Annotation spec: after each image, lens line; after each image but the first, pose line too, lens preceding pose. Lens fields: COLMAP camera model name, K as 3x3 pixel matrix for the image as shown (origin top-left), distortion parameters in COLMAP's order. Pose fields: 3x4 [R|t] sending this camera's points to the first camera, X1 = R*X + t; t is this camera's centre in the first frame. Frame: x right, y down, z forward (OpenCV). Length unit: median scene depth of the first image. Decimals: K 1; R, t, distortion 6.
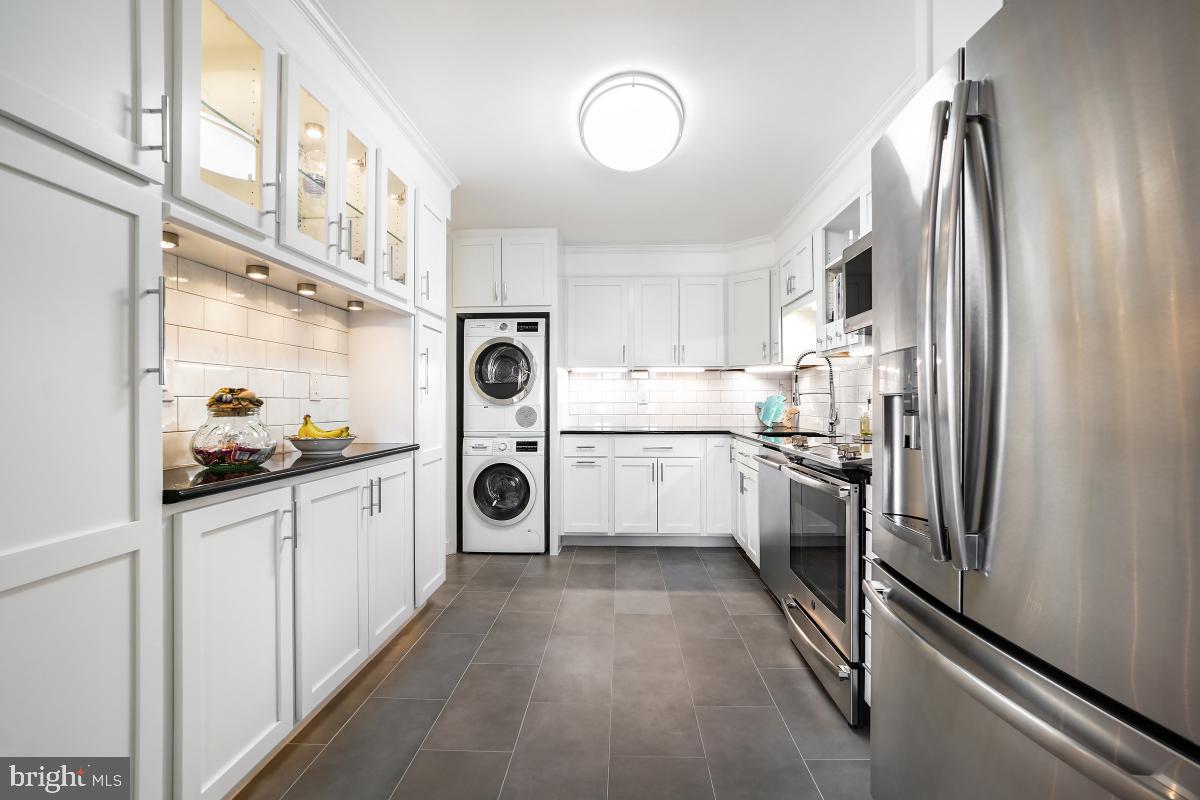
lens RADIAL K [[561.8, 0, 602.5], [0, 561.8, 399.6], [0, 0, 1]] dist [-0.009488, 0.005512]
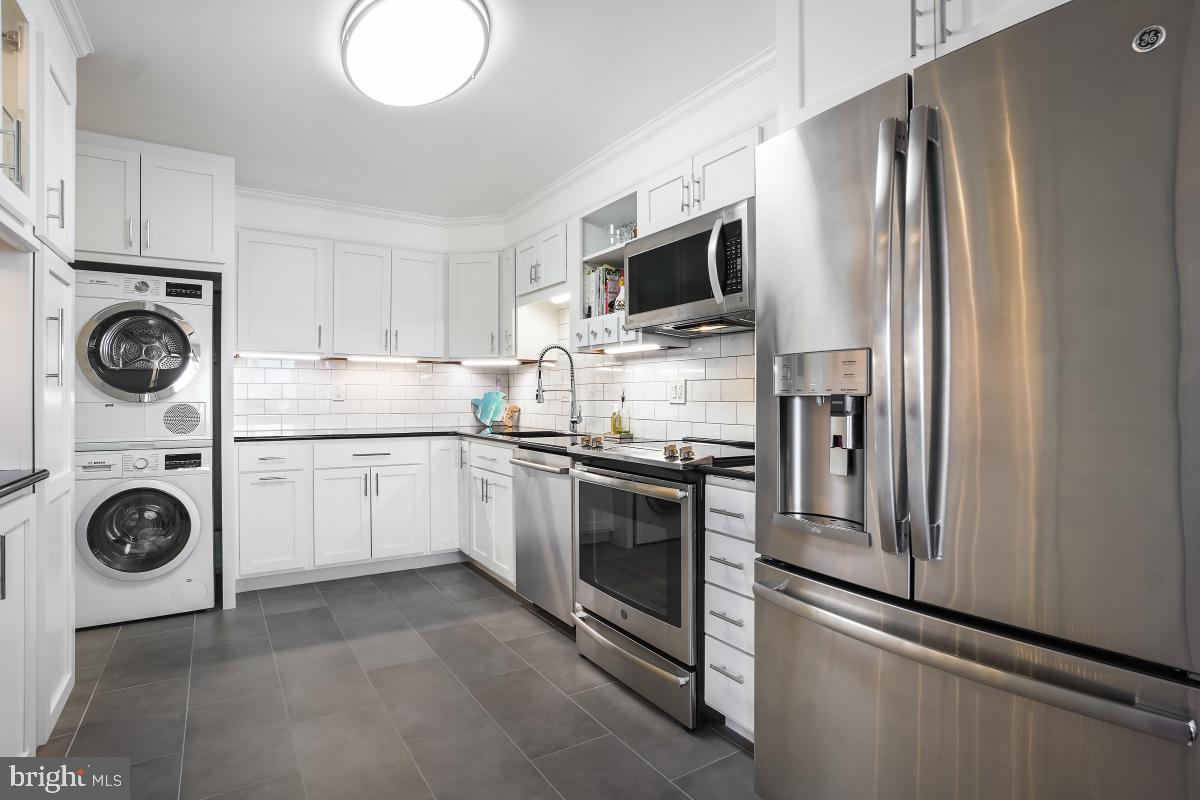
lens RADIAL K [[607.4, 0, 583.8], [0, 607.4, 398.6], [0, 0, 1]] dist [-0.021147, 0.004704]
pose [[0.834664, 0.003743, 0.550747, -0.133481], [-0.006651, 0.999972, 0.003283, -0.000436], [-0.550720, -0.006403, 0.834665, 0.100587]]
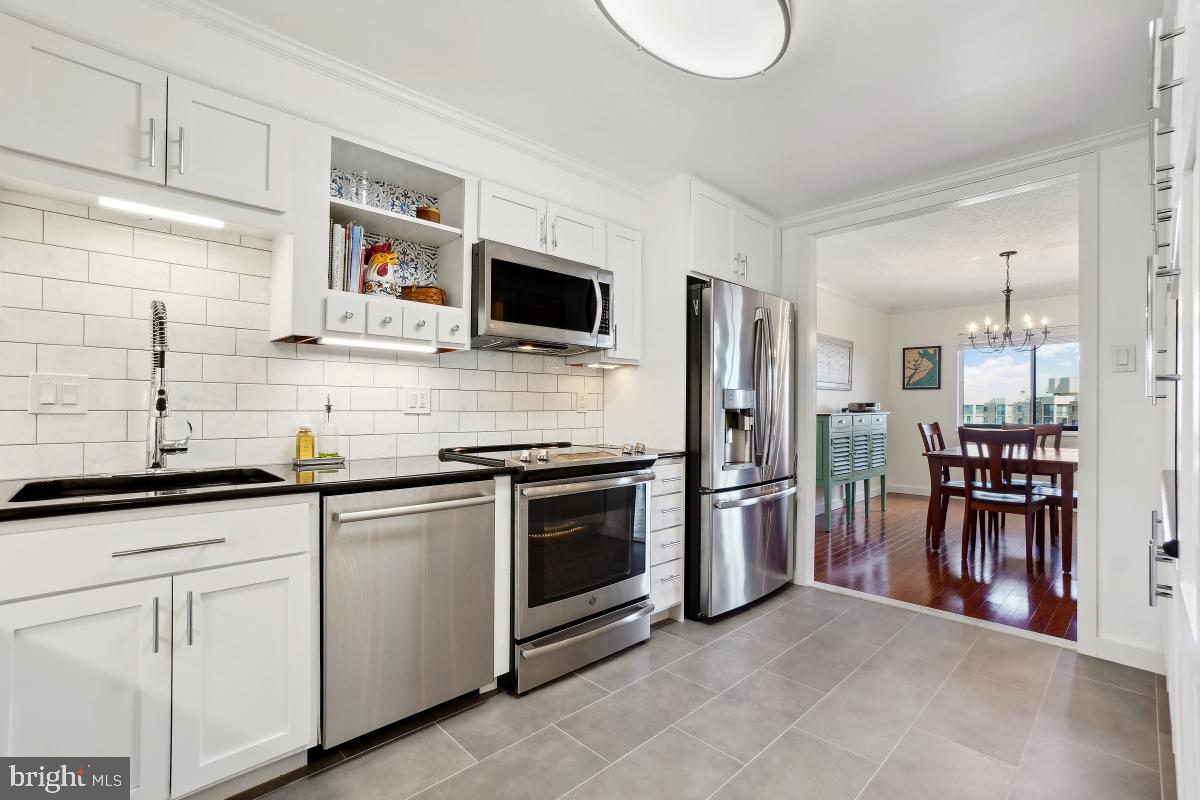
lens RADIAL K [[529.9, 0, 609.1], [0, 529.9, 405.3], [0, 0, 1]] dist [-0.036432, 0.001631]
pose [[-0.727215, -0.000584, 0.686410, -0.184764], [-0.009091, 0.999920, -0.008781, 0.001181], [-0.686350, -0.012626, -0.727162, 0.933652]]
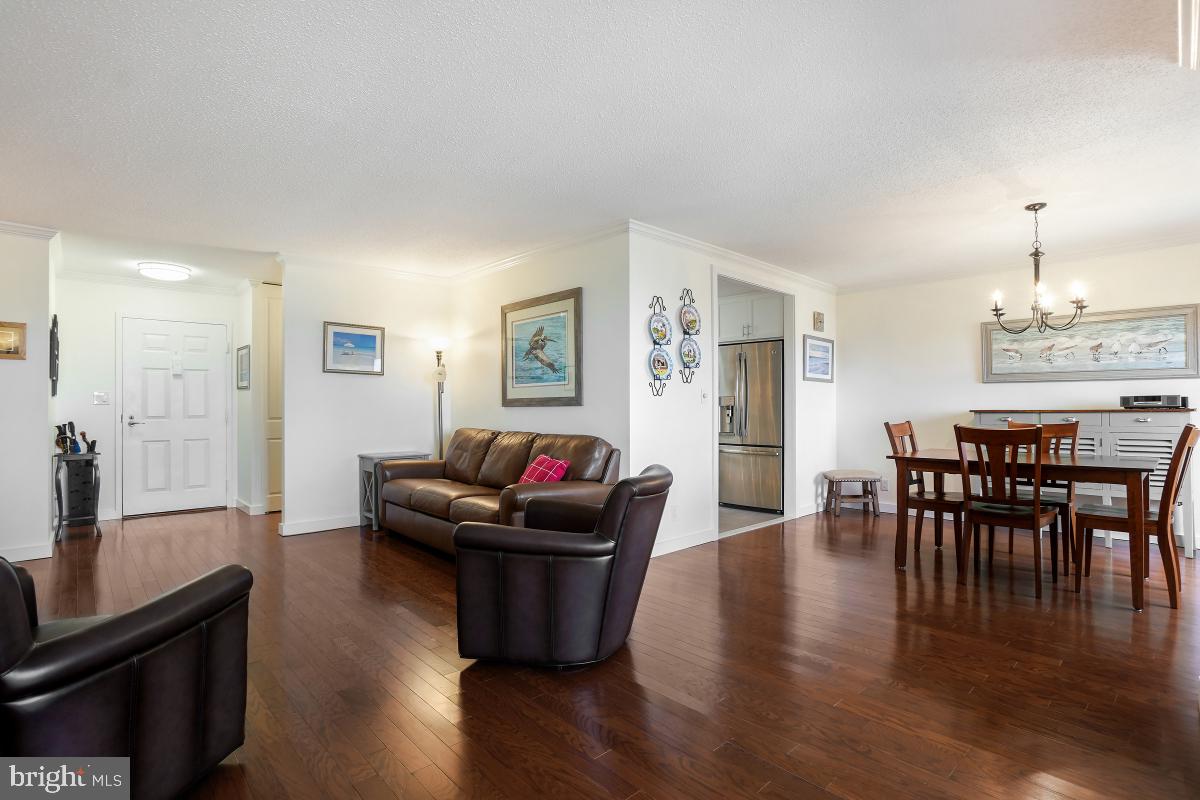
lens RADIAL K [[568.1, 0, 607.7], [0, 568.1, 397.5], [0, 0, 1]] dist [-0.050099, 0.011782]
pose [[0.696593, 0.011375, 0.717376, -1.198625], [-0.004101, 0.999921, -0.011872, -0.004087], [-0.717454, 0.005328, 0.696585, -0.555644]]
